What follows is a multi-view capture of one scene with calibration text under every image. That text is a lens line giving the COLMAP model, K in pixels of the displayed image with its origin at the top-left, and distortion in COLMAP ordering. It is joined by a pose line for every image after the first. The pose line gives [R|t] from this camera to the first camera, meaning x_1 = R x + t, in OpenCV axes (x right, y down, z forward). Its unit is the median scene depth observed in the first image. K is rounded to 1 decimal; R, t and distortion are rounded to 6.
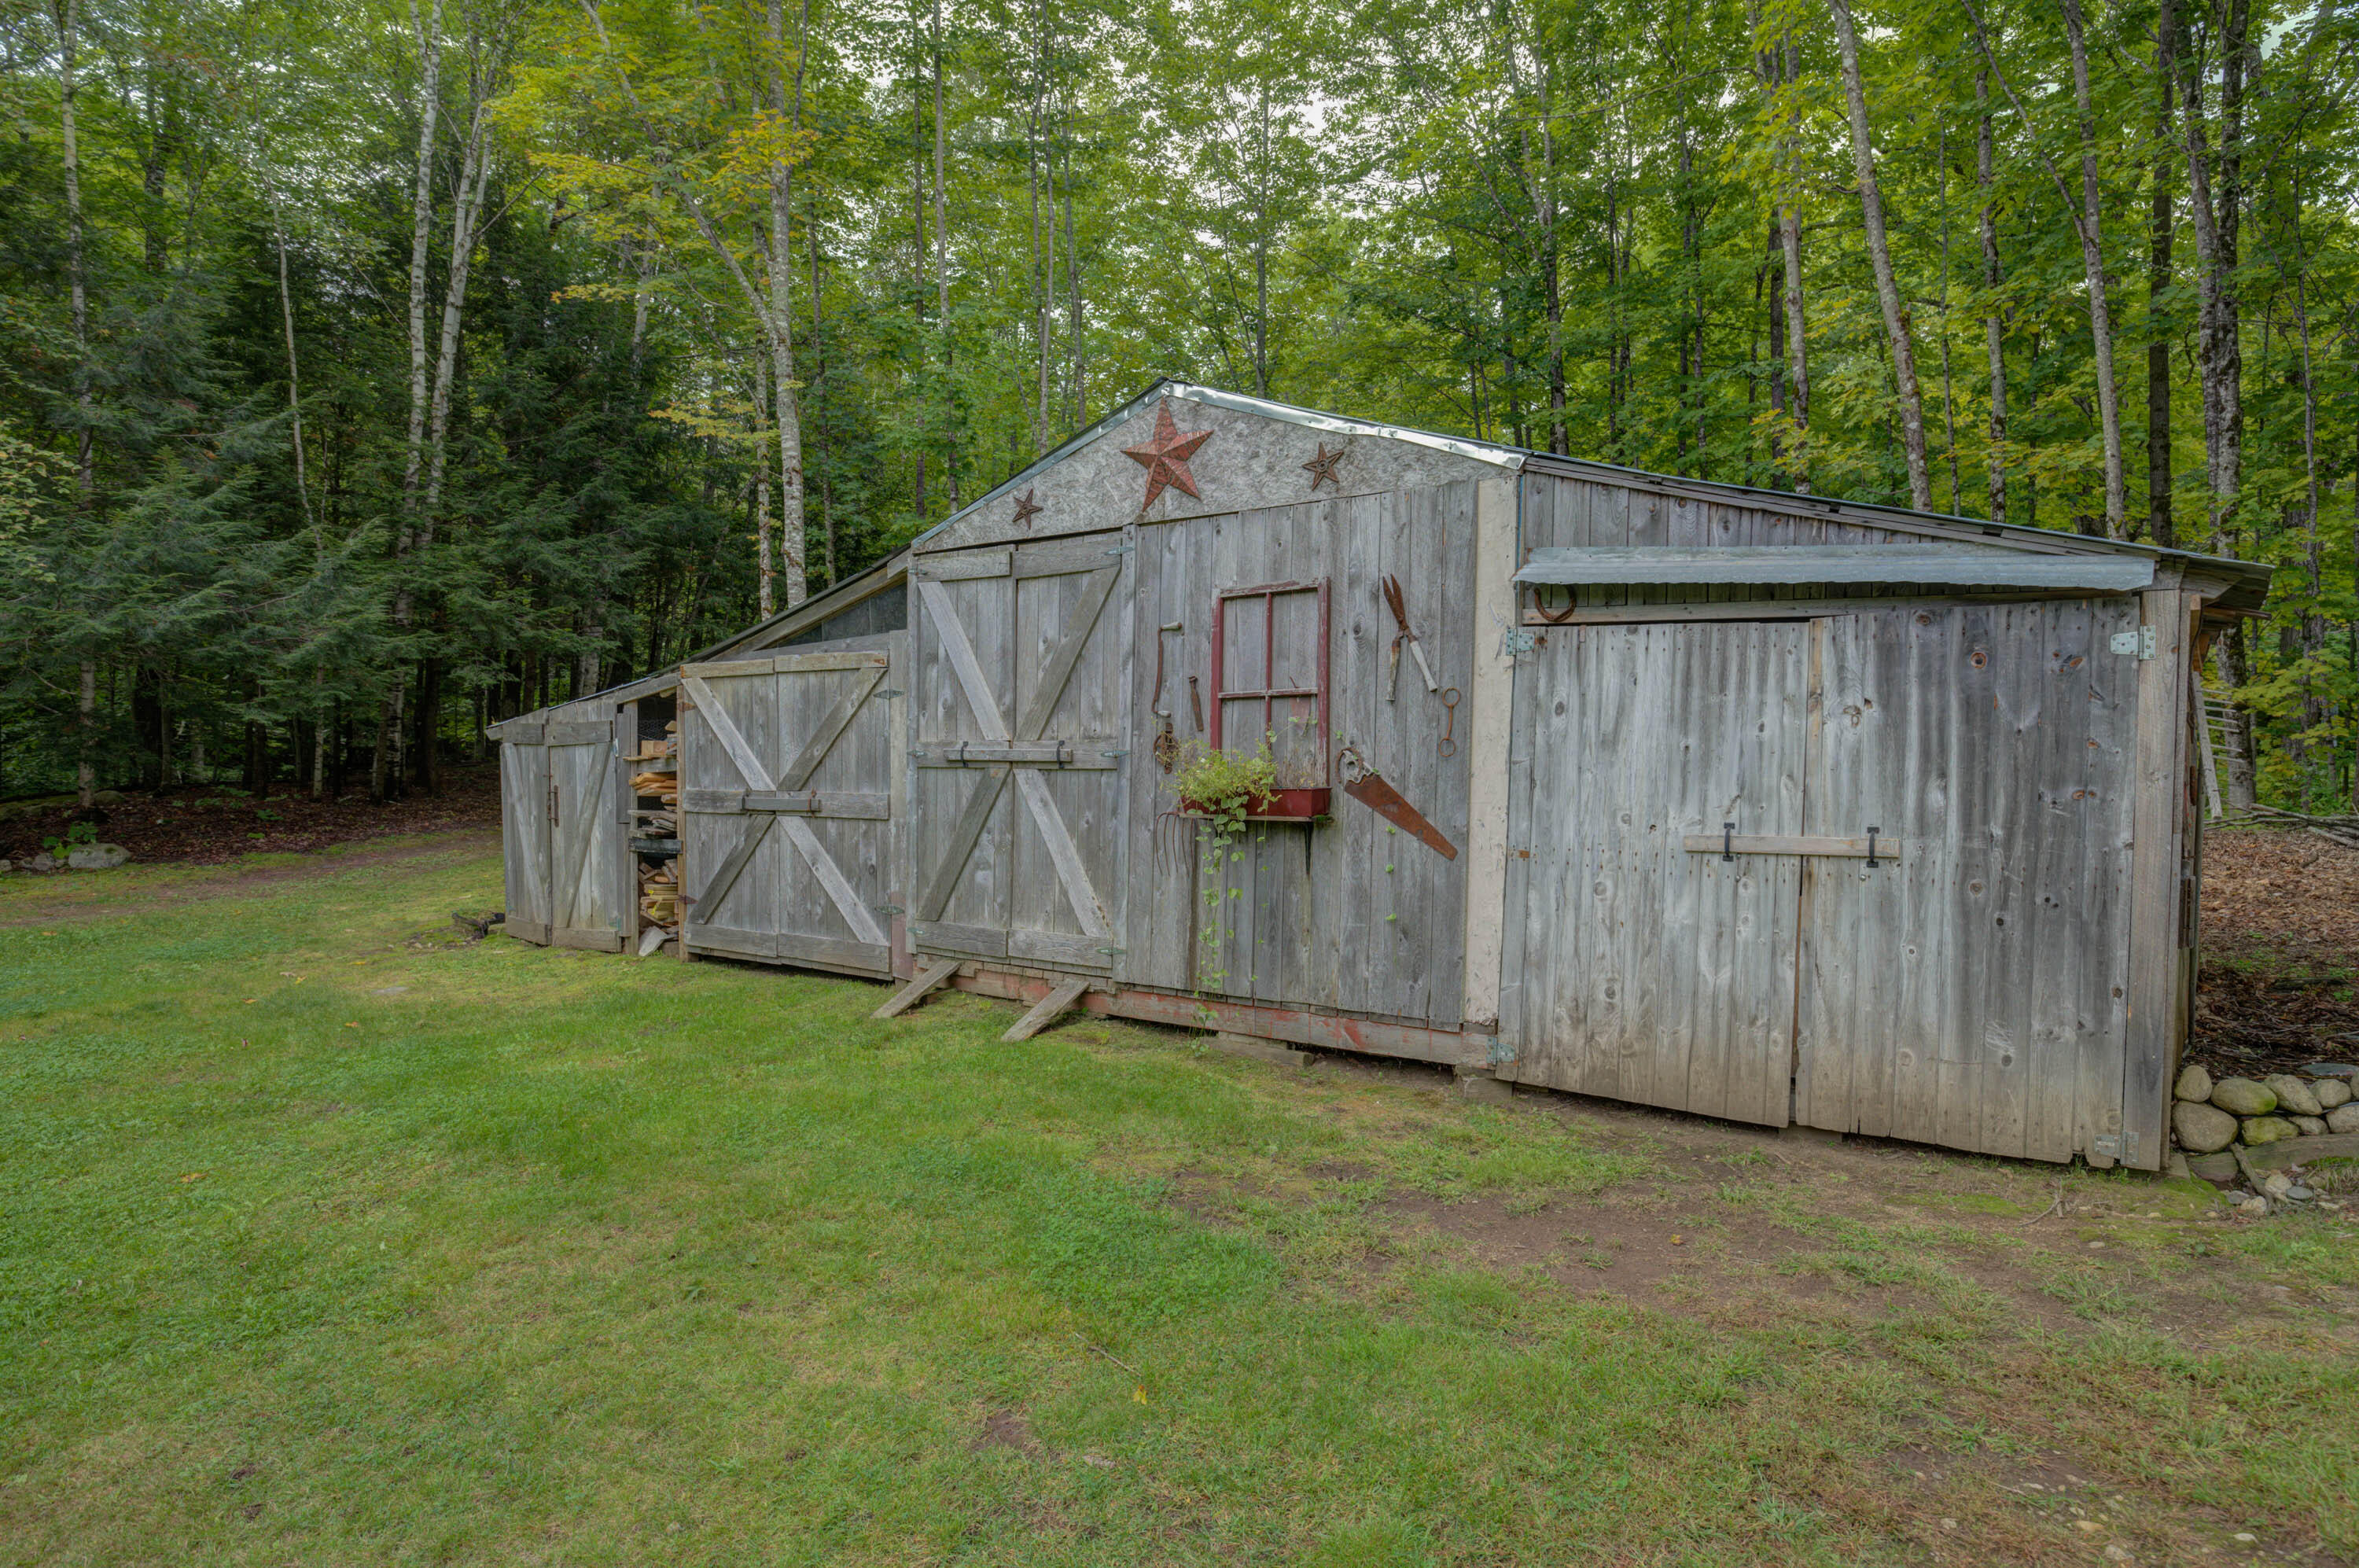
lens RADIAL K [[1352.0, 0, 1174.8], [0, 1352.0, 793.4], [0, 0, 1]] dist [0.003135, 0.000127]
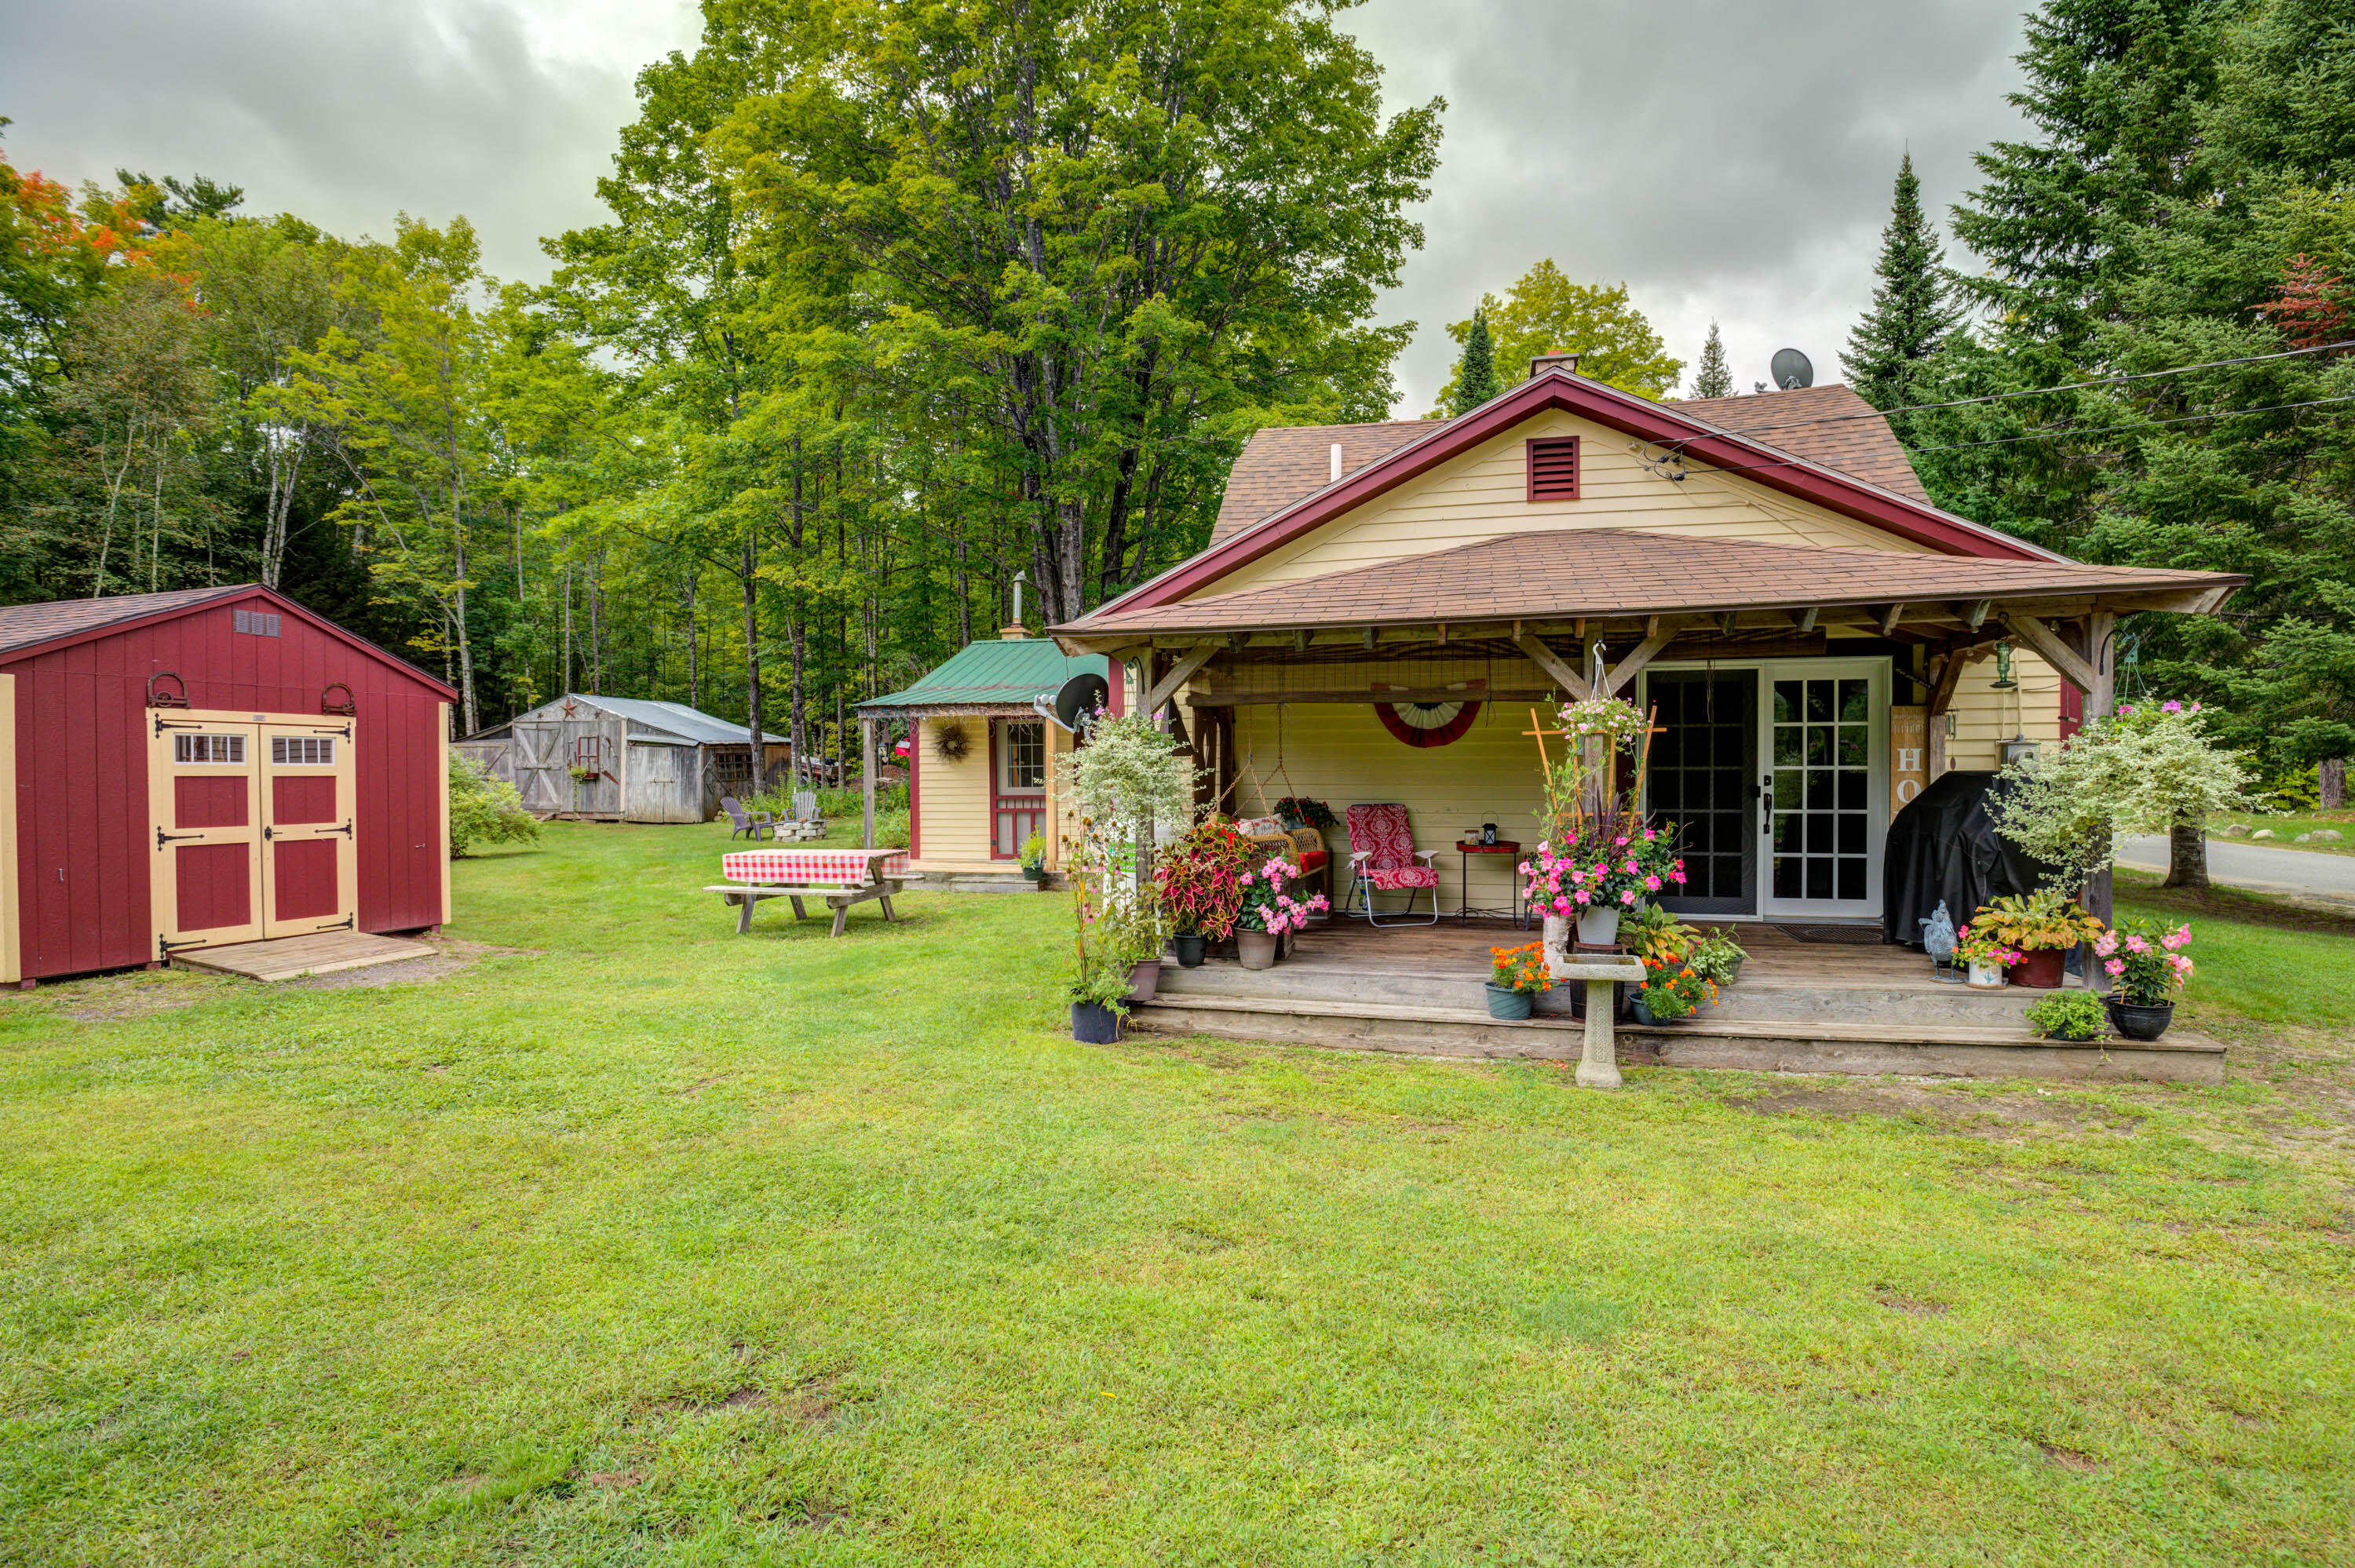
lens RADIAL K [[1172.0, 0, 1193.7], [0, 1172.0, 777.8], [0, 0, 1]] dist [-0.027655, -0.002243]
pose [[0.939686, -0.014194, 0.341743, 0.676071], [0.011458, 0.999884, 0.010025, -0.003615], [-0.341846, -0.005505, 0.939740, -3.771540]]
